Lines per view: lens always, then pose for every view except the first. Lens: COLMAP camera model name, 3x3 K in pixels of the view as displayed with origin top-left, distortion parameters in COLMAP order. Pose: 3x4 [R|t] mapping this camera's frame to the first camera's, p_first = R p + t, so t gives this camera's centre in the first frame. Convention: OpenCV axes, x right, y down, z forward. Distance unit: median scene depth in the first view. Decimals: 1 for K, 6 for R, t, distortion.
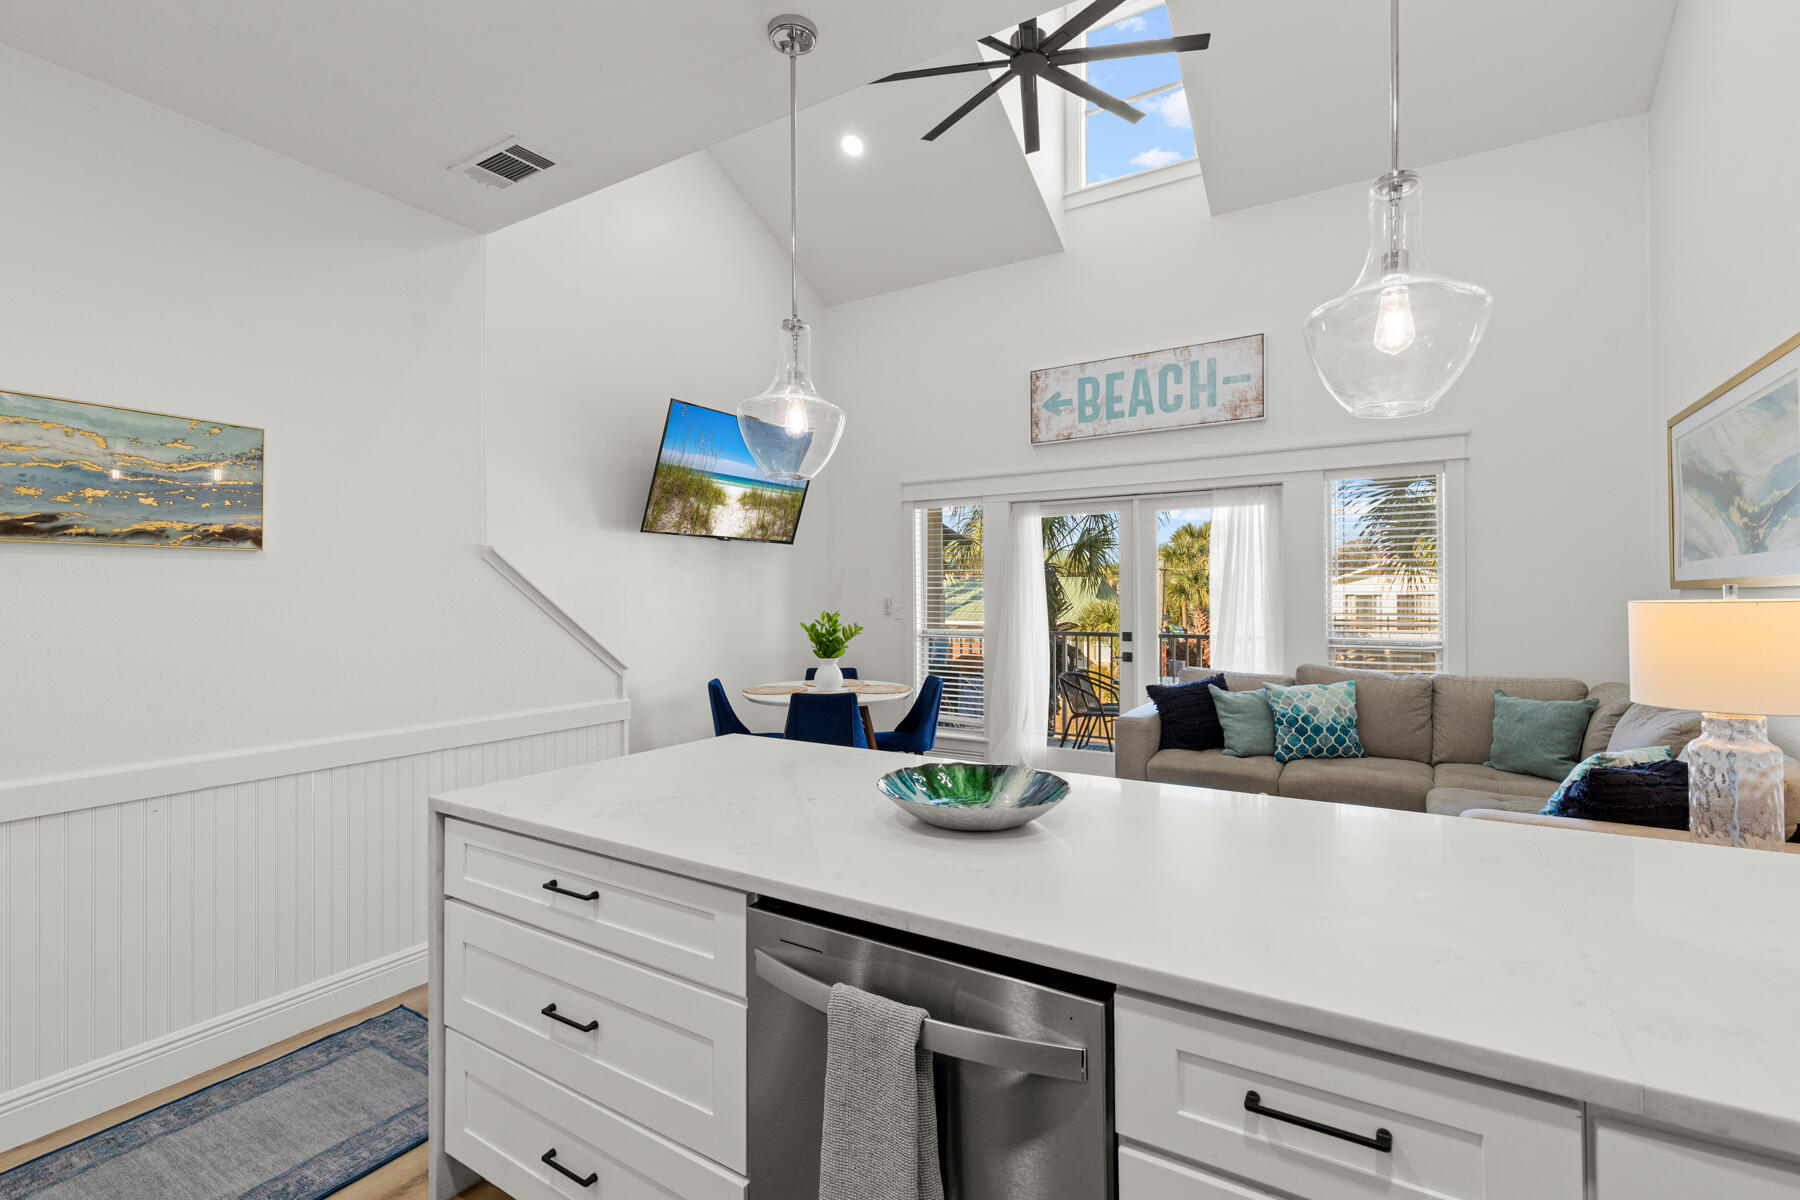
lens RADIAL K [[815.0, 0, 908.7], [0, 815.0, 597.9], [0, 0, 1]] dist [0.011887, -0.001208]
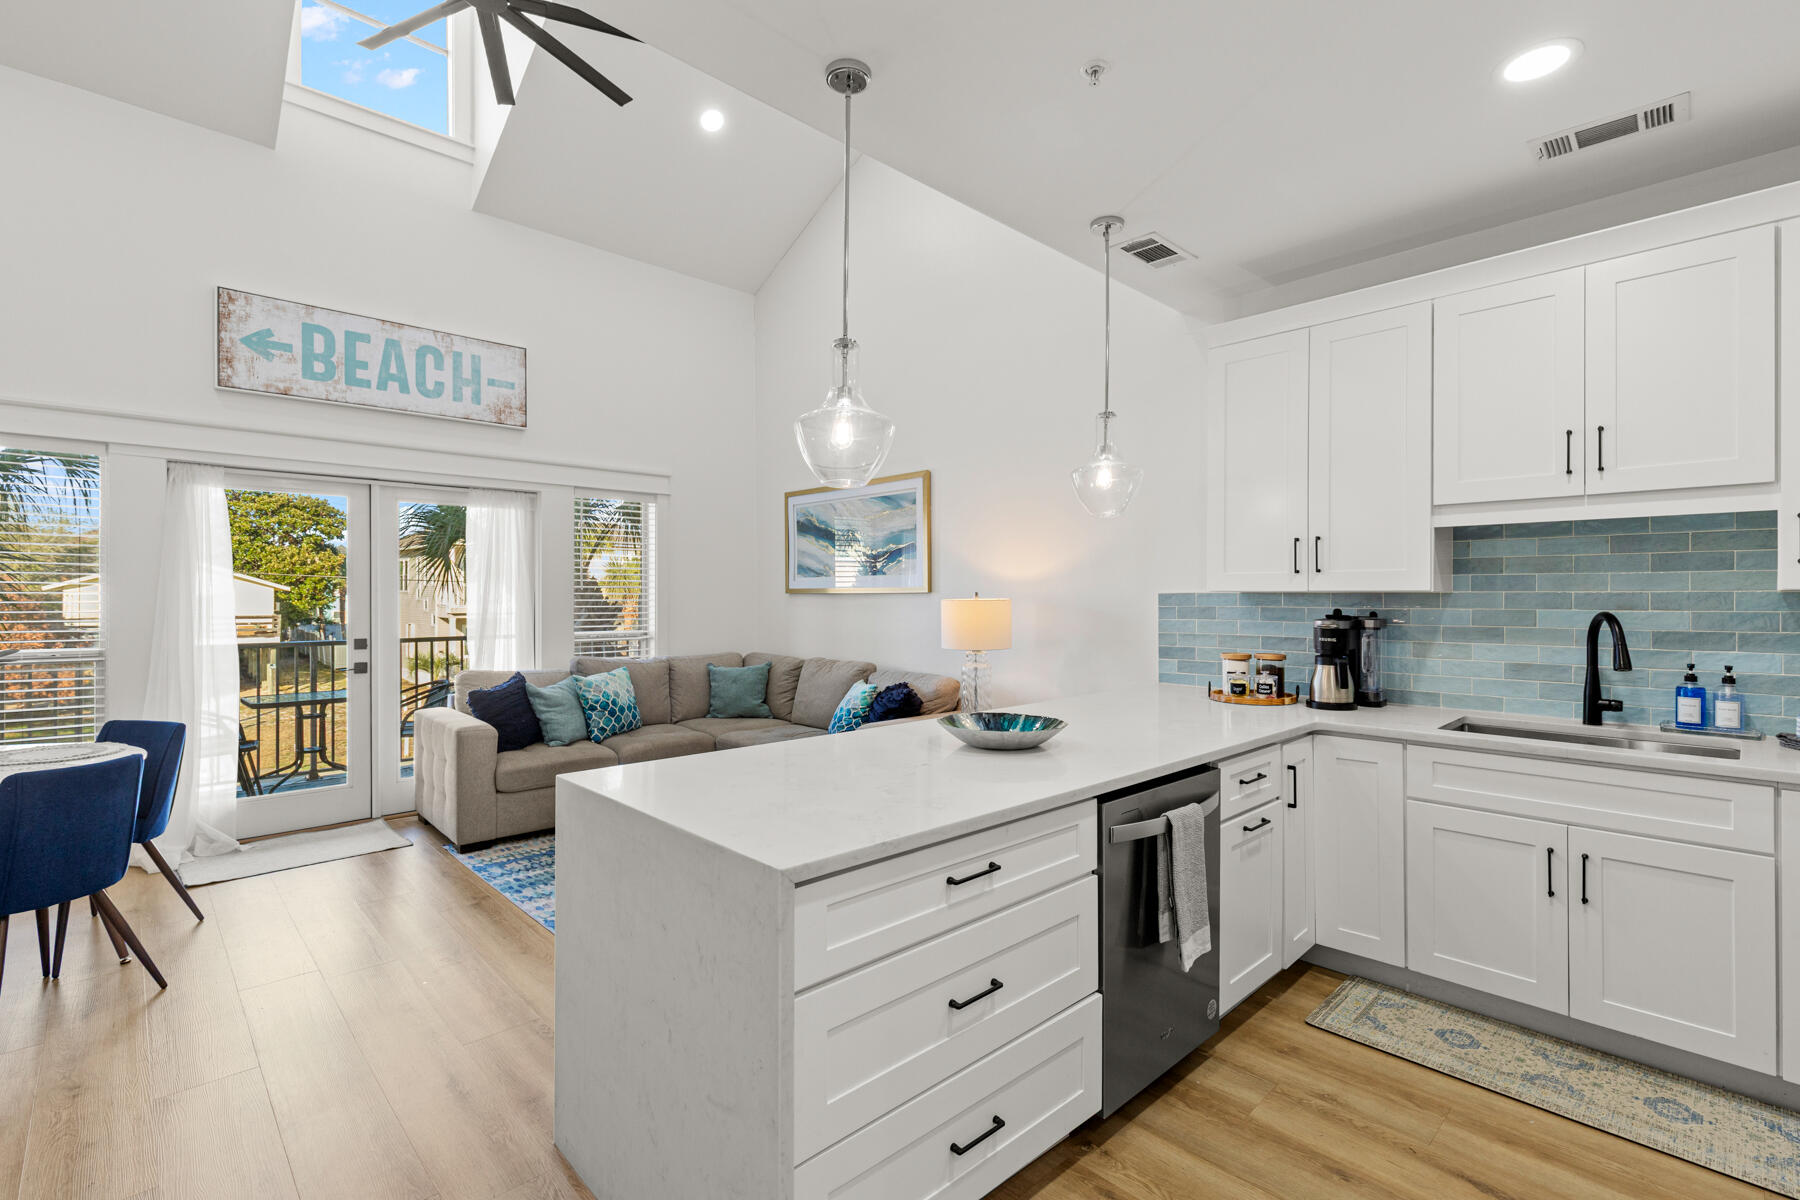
lens RADIAL K [[815.0, 0, 901.2], [0, 815.0, 590.0], [0, 0, 1]] dist [0.011887, -0.001208]
pose [[0.257465, 0.011128, 0.966223, -0.449733], [0.000721, 0.999931, -0.011709, 0.001843], [-0.966287, 0.003711, 0.257439, 0.253000]]
